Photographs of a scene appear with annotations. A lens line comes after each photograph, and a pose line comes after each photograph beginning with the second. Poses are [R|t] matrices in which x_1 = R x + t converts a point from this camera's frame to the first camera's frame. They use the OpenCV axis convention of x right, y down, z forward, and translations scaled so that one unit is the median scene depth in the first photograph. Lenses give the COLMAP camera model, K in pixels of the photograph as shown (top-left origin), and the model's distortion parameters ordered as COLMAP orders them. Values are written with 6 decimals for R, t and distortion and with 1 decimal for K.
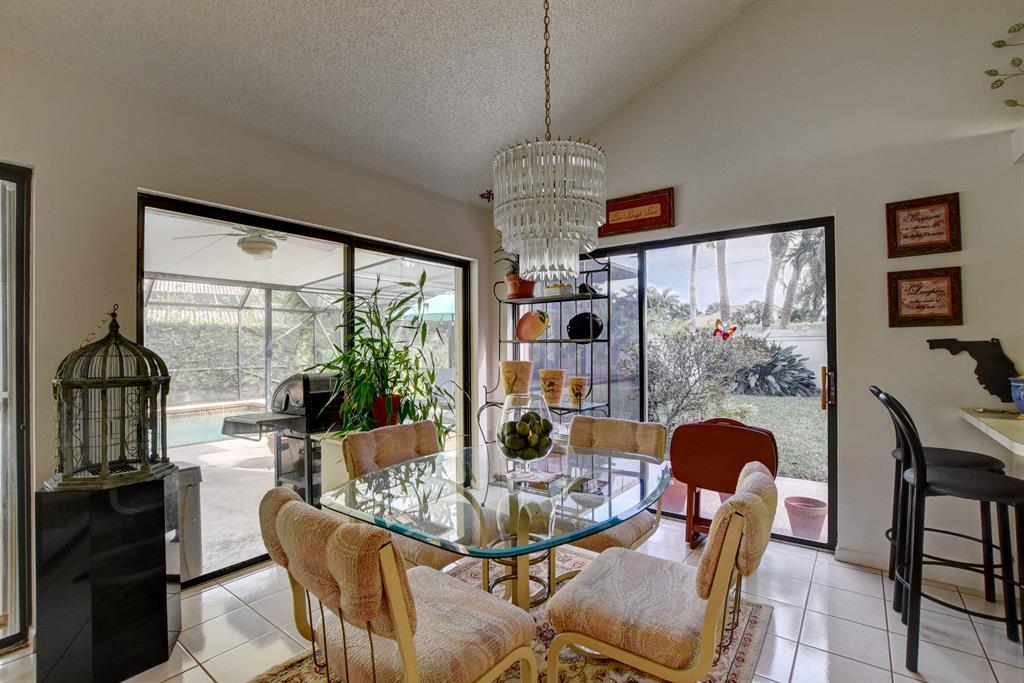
lens RADIAL K [[463.2, 0, 515.6], [0, 463.2, 343.1], [0, 0, 1]] dist [-0.018187, 0.001501]
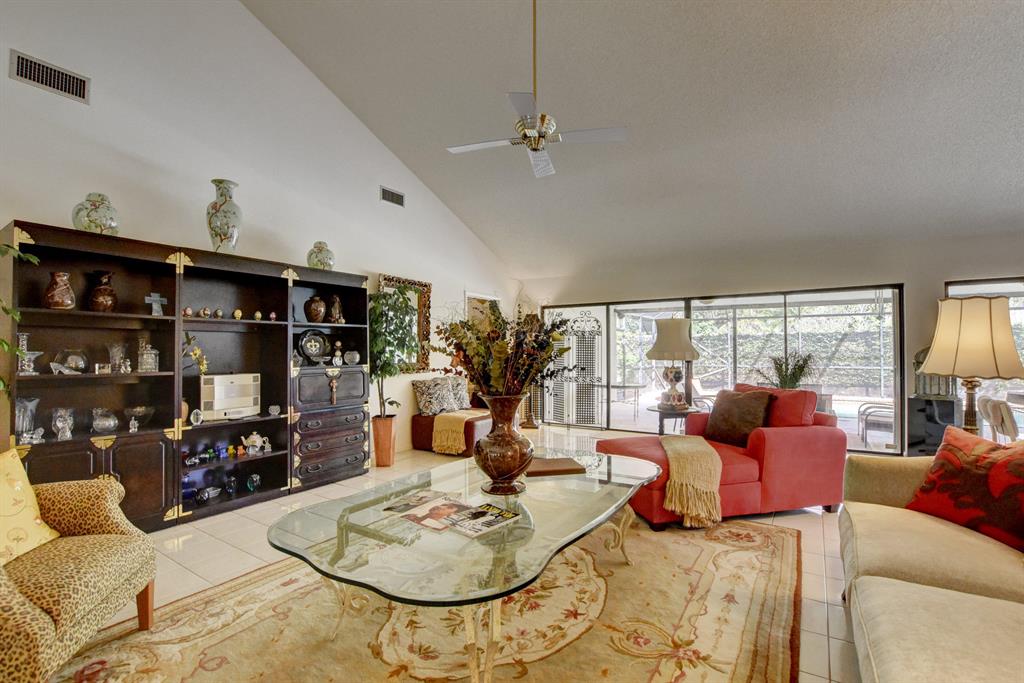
lens RADIAL K [[463.2, 0, 513.4], [0, 463.2, 346.1], [0, 0, 1]] dist [-0.018187, 0.001501]
pose [[0.070540, -0.007026, -0.997484, 1.491919], [0.008968, 0.999939, -0.006409, -0.012720], [0.997469, -0.008493, 0.070599, -1.520902]]
